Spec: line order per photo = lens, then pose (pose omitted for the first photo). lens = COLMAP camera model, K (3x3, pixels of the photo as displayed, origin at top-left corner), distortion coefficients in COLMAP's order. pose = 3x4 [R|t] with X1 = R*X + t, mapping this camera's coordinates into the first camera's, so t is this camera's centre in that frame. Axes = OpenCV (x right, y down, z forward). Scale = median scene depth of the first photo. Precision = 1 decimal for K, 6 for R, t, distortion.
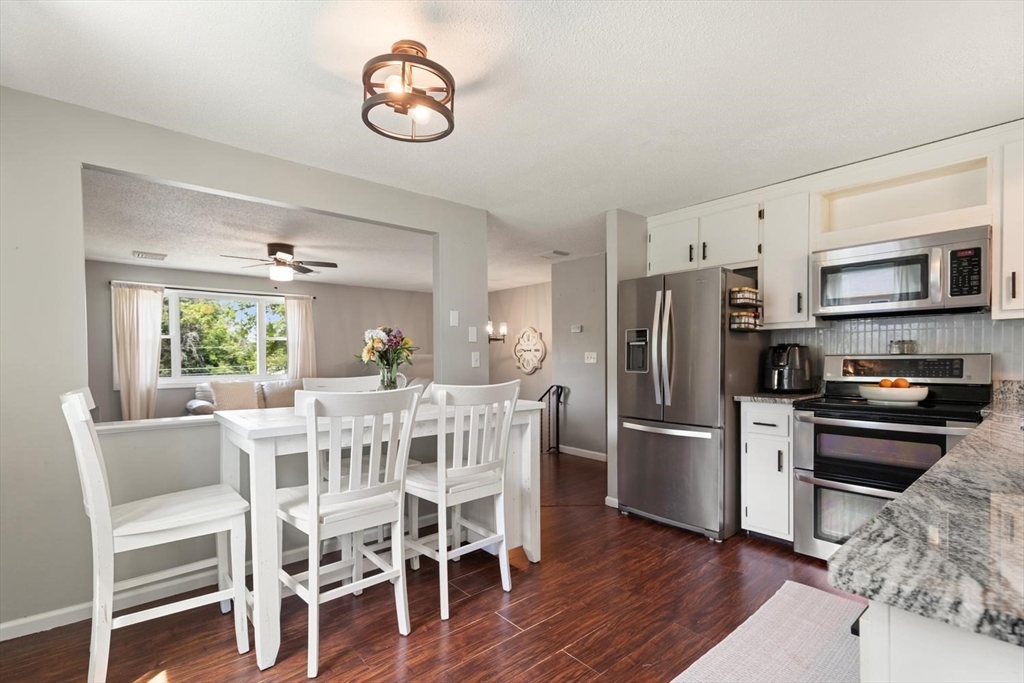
lens RADIAL K [[463.4, 0, 504.7], [0, 463.4, 365.5], [0, 0, 1]] dist [0.000952, -0.000265]
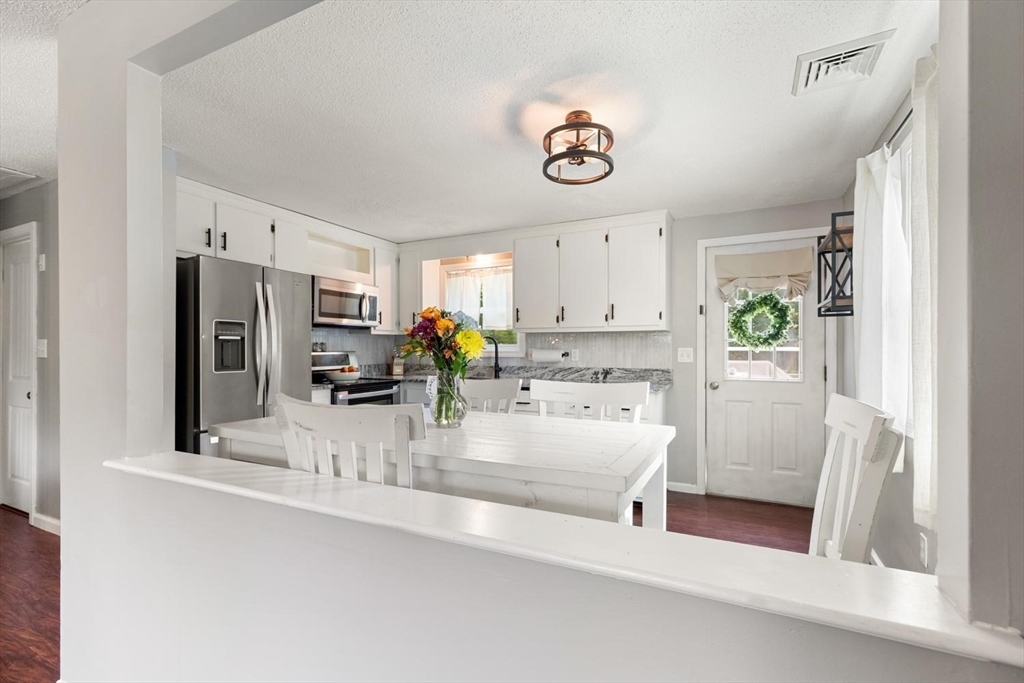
lens RADIAL K [[467.8, 0, 506.6], [0, 467.8, 351.0], [0, 0, 1]] dist [0.001399, 0.000005]
pose [[-0.385773, 0.003360, 0.922588, -0.771761], [0.020026, 0.999788, 0.004733, -0.019948], [-0.922376, 0.020301, -0.385759, 0.976550]]
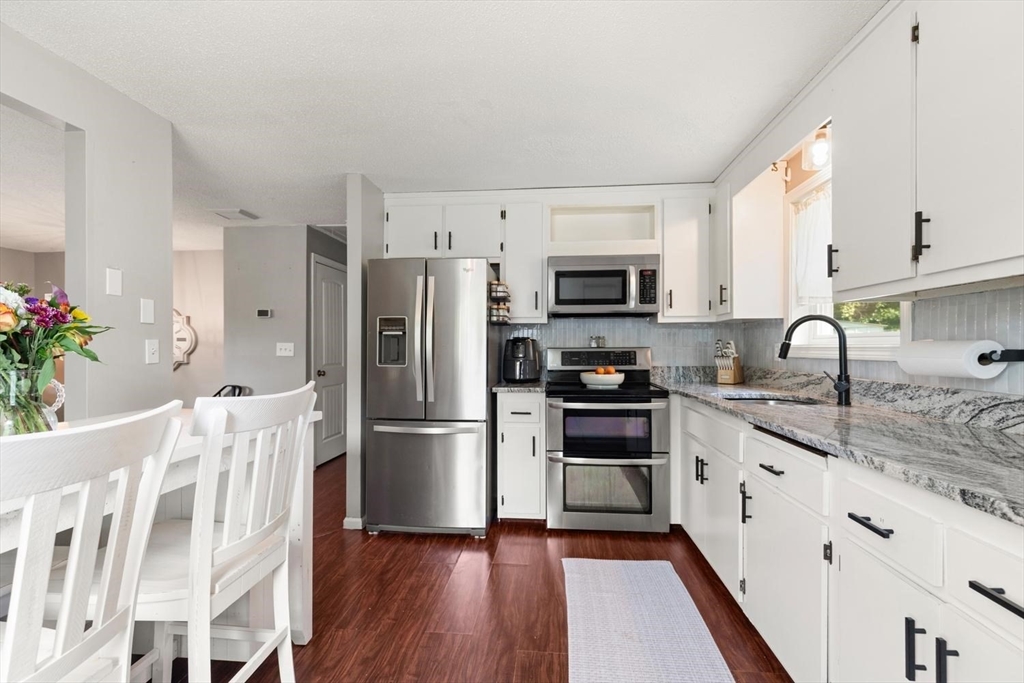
lens RADIAL K [[461.6, 0, 507.1], [0, 461.6, 346.5], [0, 0, 1]] dist [0.003896, -0.000357]
pose [[0.719495, 0.008291, 0.694448, -0.181810], [0.008838, 0.999738, -0.021093, -0.002304], [-0.694442, 0.021313, 0.719233, 0.255440]]
